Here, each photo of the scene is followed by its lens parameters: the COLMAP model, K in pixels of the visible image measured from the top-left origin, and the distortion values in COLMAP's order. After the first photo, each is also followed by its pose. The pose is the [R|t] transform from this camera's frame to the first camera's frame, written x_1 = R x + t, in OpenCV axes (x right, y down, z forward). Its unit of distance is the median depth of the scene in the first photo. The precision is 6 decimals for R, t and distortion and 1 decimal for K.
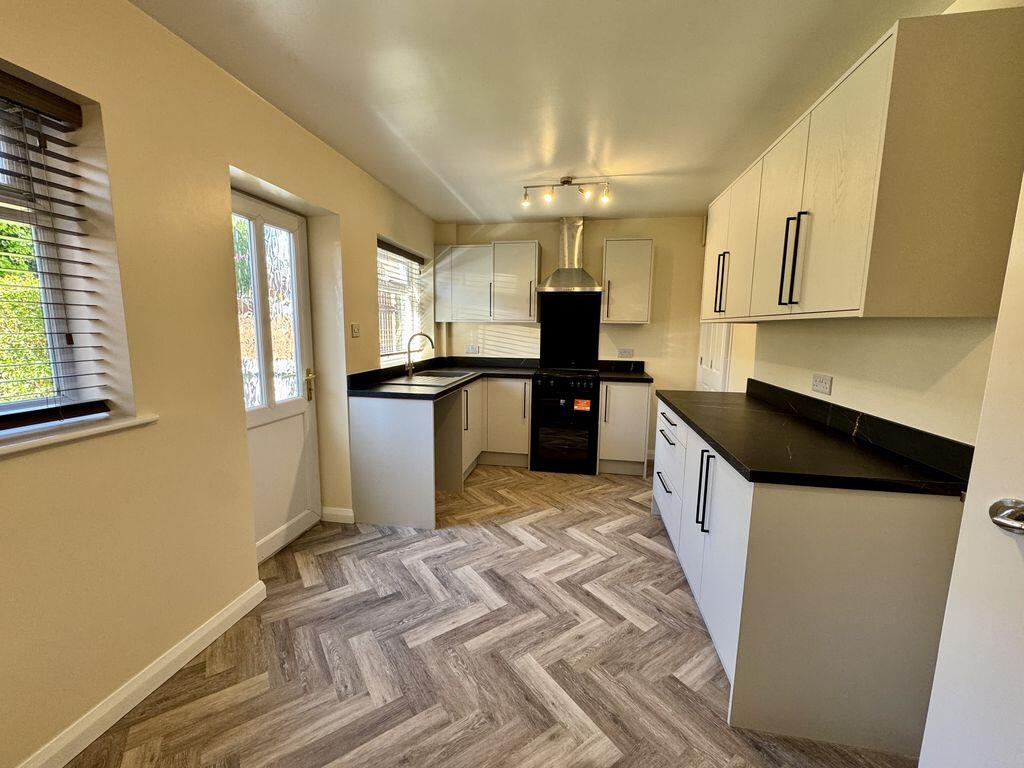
lens RADIAL K [[410.0, 0, 511.7], [0, 410.0, 383.9], [0, 0, 1]] dist [-0.002111, -0.000224]
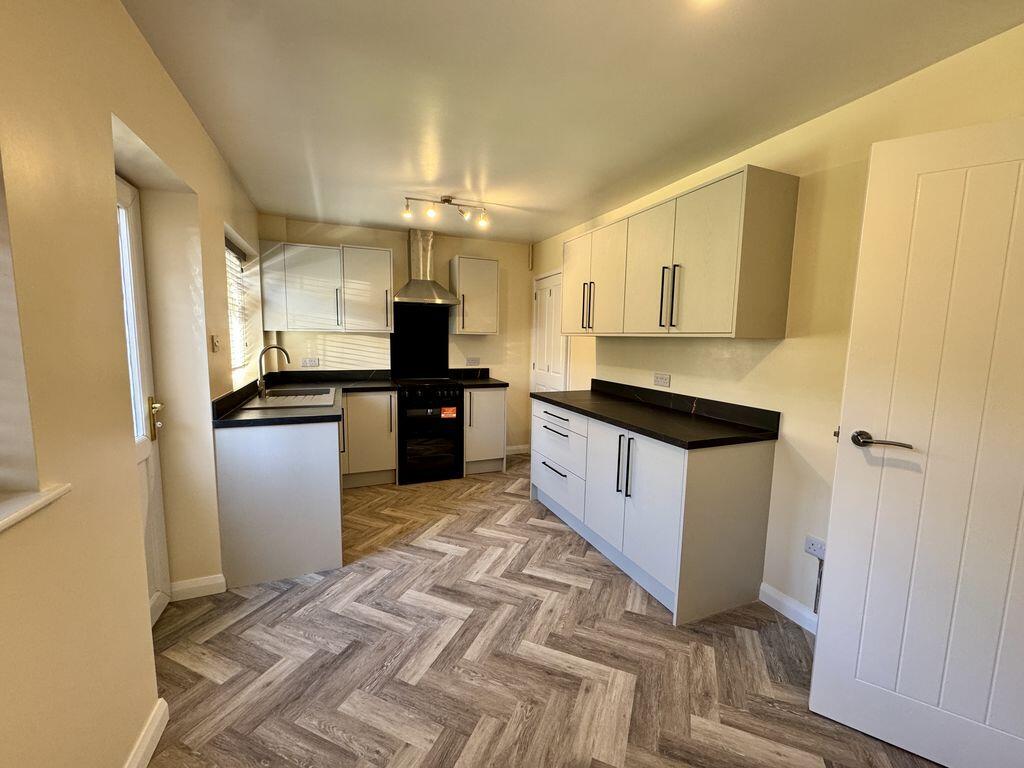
lens RADIAL K [[410.0, 0, 512.6], [0, 410.0, 384.1], [0, 0, 1]] dist [-0.002111, -0.000224]
pose [[0.843900, -0.058897, 0.533258, -0.338128], [0.066749, 0.997759, 0.004568, -0.020161], [-0.532332, 0.031740, 0.845941, 0.043388]]
